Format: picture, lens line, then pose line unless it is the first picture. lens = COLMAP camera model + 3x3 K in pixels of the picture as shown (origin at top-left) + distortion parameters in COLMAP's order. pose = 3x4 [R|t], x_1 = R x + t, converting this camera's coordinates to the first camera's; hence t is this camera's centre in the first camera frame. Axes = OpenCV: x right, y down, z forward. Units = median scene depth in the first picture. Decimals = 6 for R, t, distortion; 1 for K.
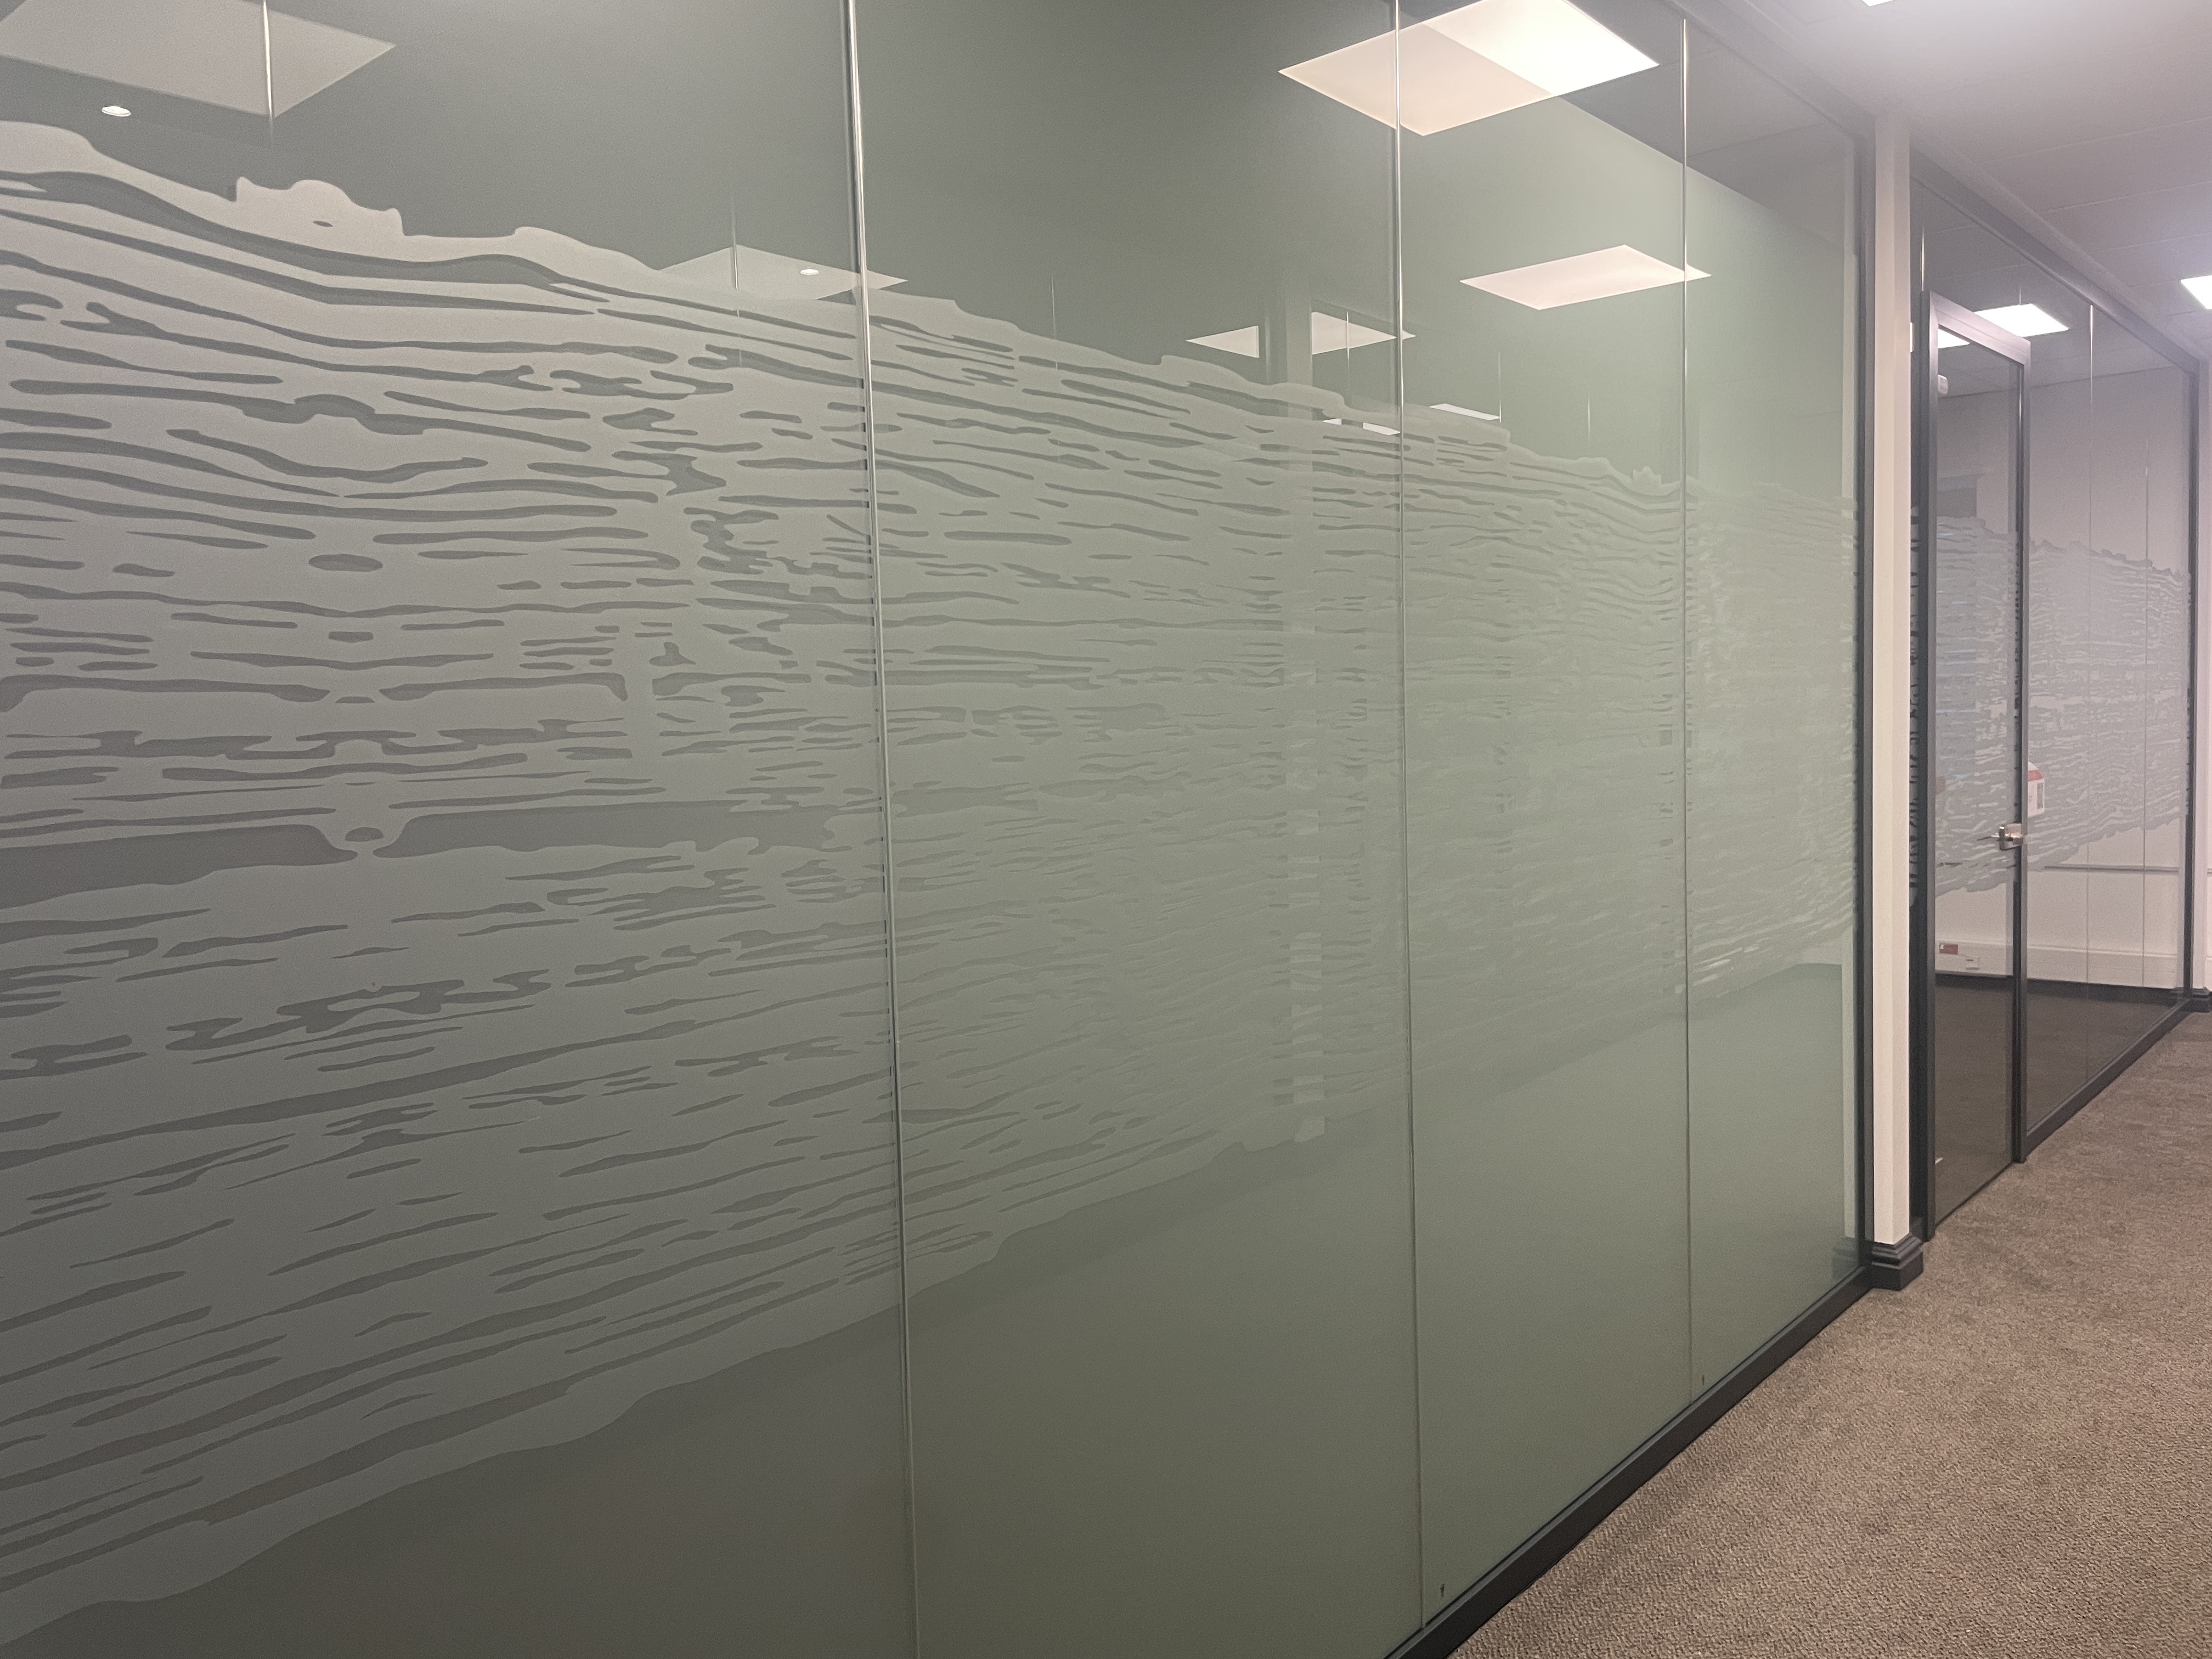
lens RADIAL K [[1703.4, 0, 1106.0], [0, 1703.4, 829.5], [0, 0, 1]] dist [0.041129, -0.056031]
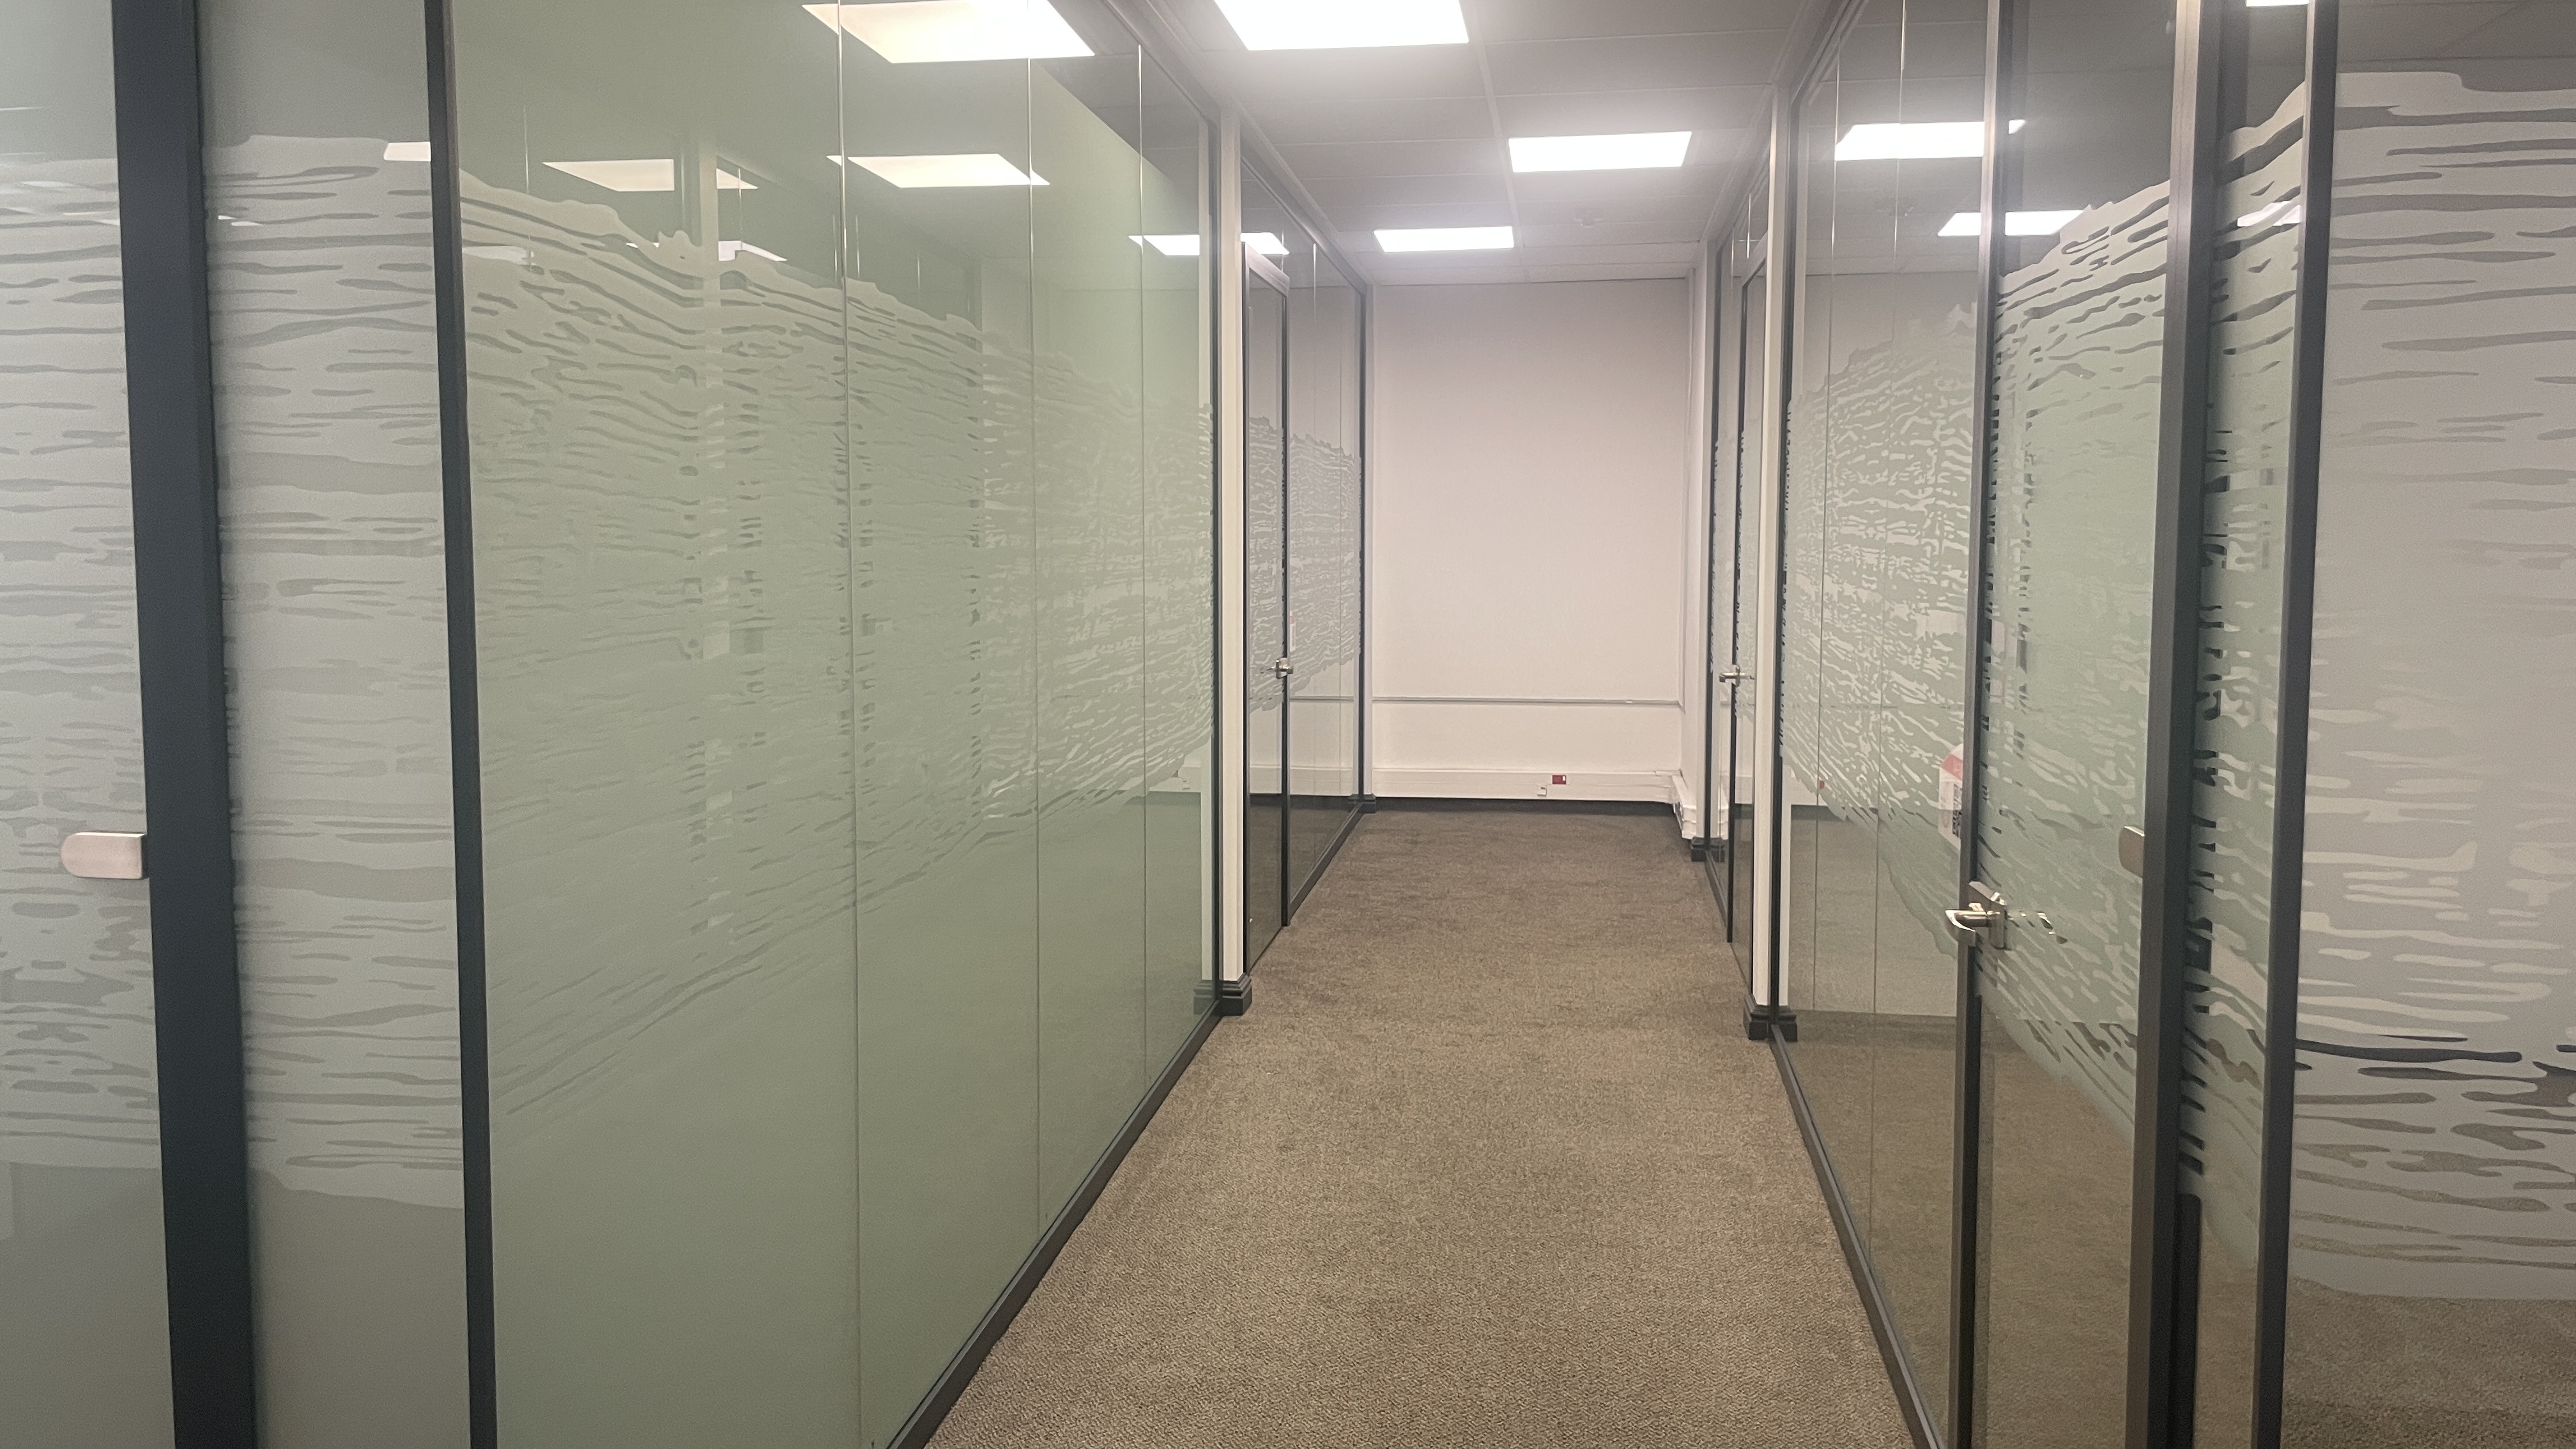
lens RADIAL K [[1999.1, 0, 1288.0], [0, 1999.1, 724.5], [0, 0, 1]] dist [0.099056, 0.000198]
pose [[0.835008, -0.022916, 0.549760, -0.335084], [0.012124, 0.999656, 0.023254, 0.013444], [-0.550104, -0.012752, 0.834999, -0.281760]]
